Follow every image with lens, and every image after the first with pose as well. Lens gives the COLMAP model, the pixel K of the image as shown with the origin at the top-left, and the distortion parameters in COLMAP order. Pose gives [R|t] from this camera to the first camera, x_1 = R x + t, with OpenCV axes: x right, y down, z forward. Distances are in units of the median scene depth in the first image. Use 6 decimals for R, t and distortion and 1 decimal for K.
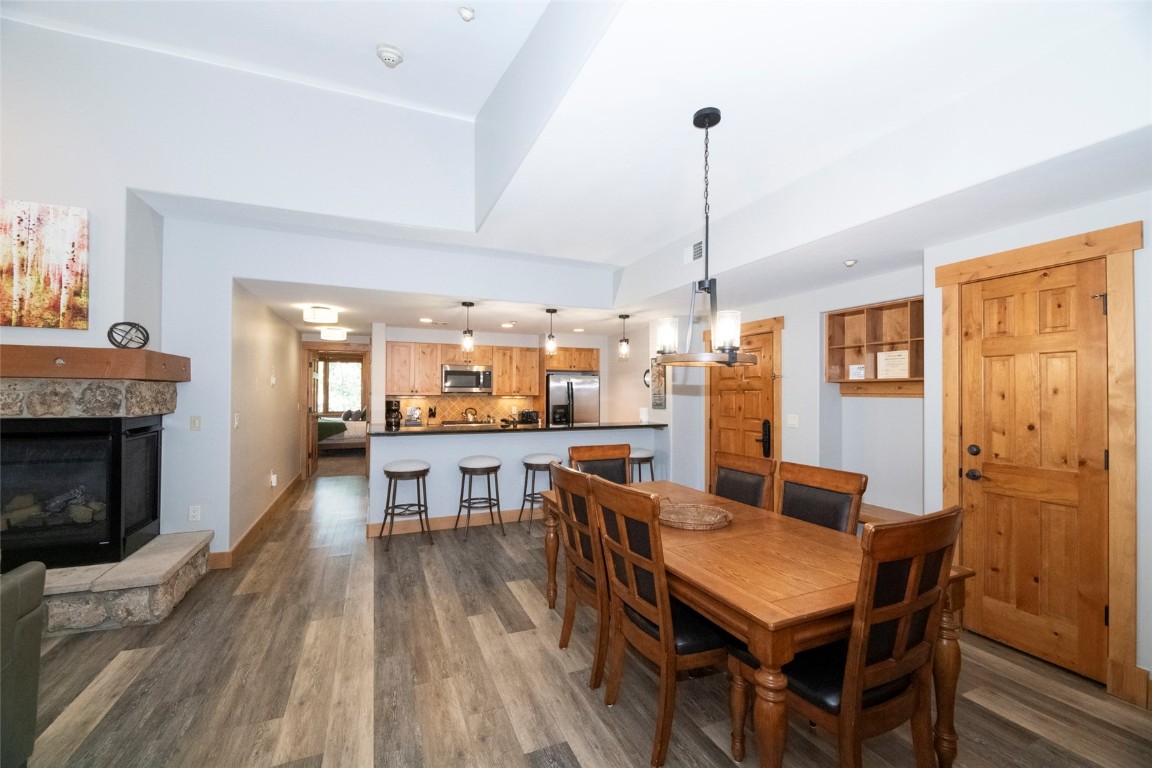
lens RADIAL K [[464.6, 0, 573.5], [0, 464.6, 387.7], [0, 0, 1]] dist [0.002339, -0.004043]
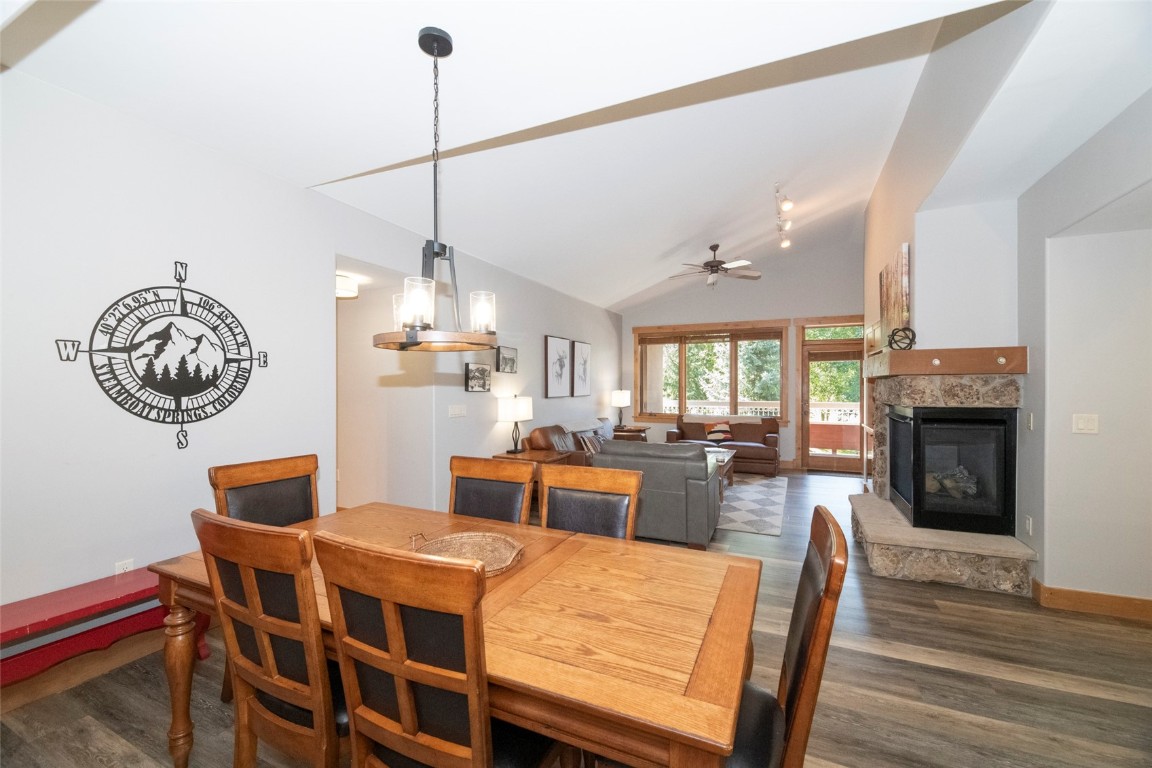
lens RADIAL K [[464.6, 0, 573.5], [0, 464.6, 387.7], [0, 0, 1]] dist [0.002339, -0.004043]
pose [[-0.748033, -0.002215, -0.663658, 0.440375], [0.004816, 0.999950, -0.008765, 0.019083], [0.663644, -0.009753, -0.747985, 1.204767]]
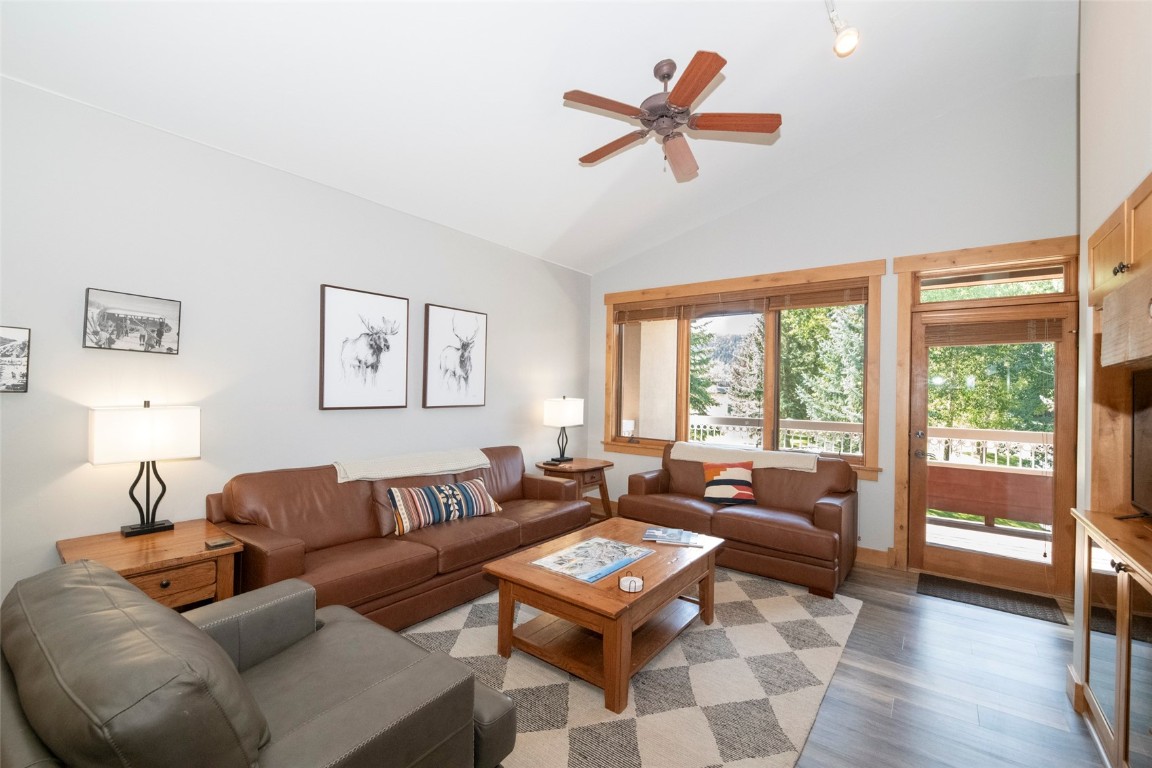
lens RADIAL K [[479.3, 0, 571.7], [0, 479.3, 386.7], [0, 0, 1]] dist [-0.001227, -0.000284]
pose [[-0.871058, -0.027567, -0.490407, -0.714361], [-0.019255, 0.999573, -0.021987, 0.009907], [0.490803, -0.009709, -0.871216, 0.817418]]
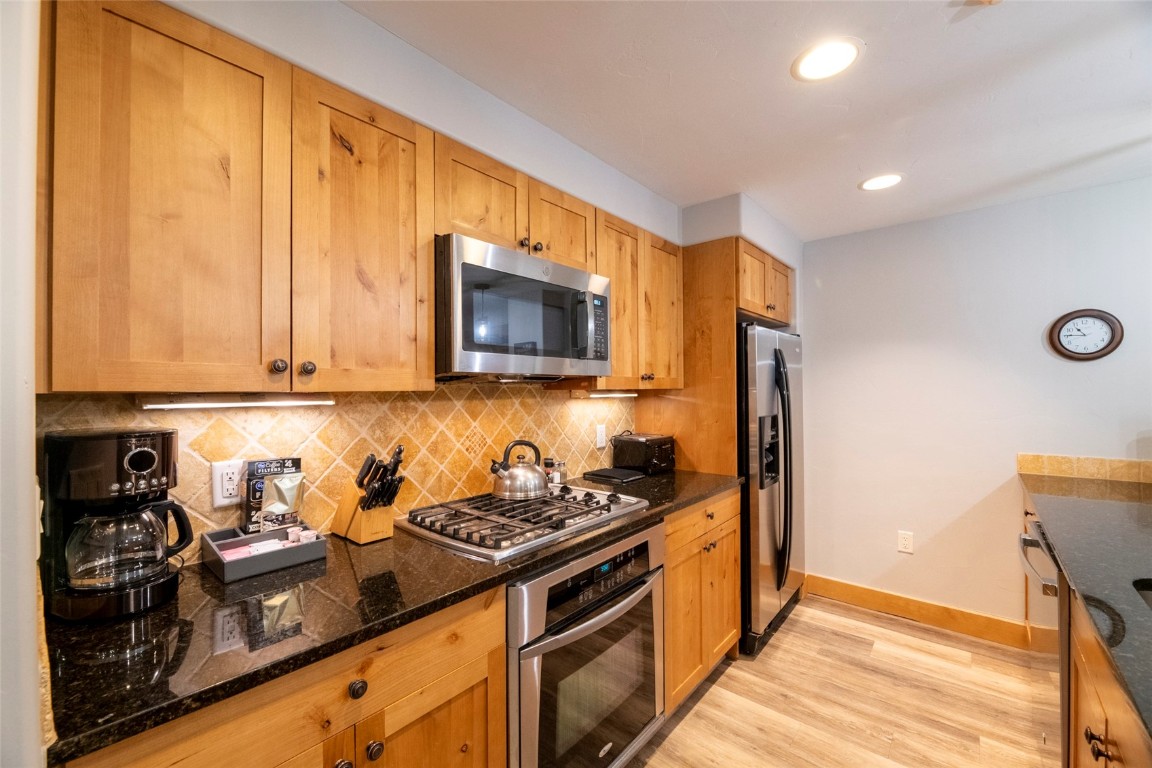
lens RADIAL K [[464.6, 0, 573.5], [0, 464.6, 387.7], [0, 0, 1]] dist [0.002339, -0.004043]
pose [[0.894288, -0.009142, 0.447399, -0.678102], [0.005308, 0.999938, 0.009823, 0.027526], [-0.447461, -0.006410, 0.894281, 1.687368]]
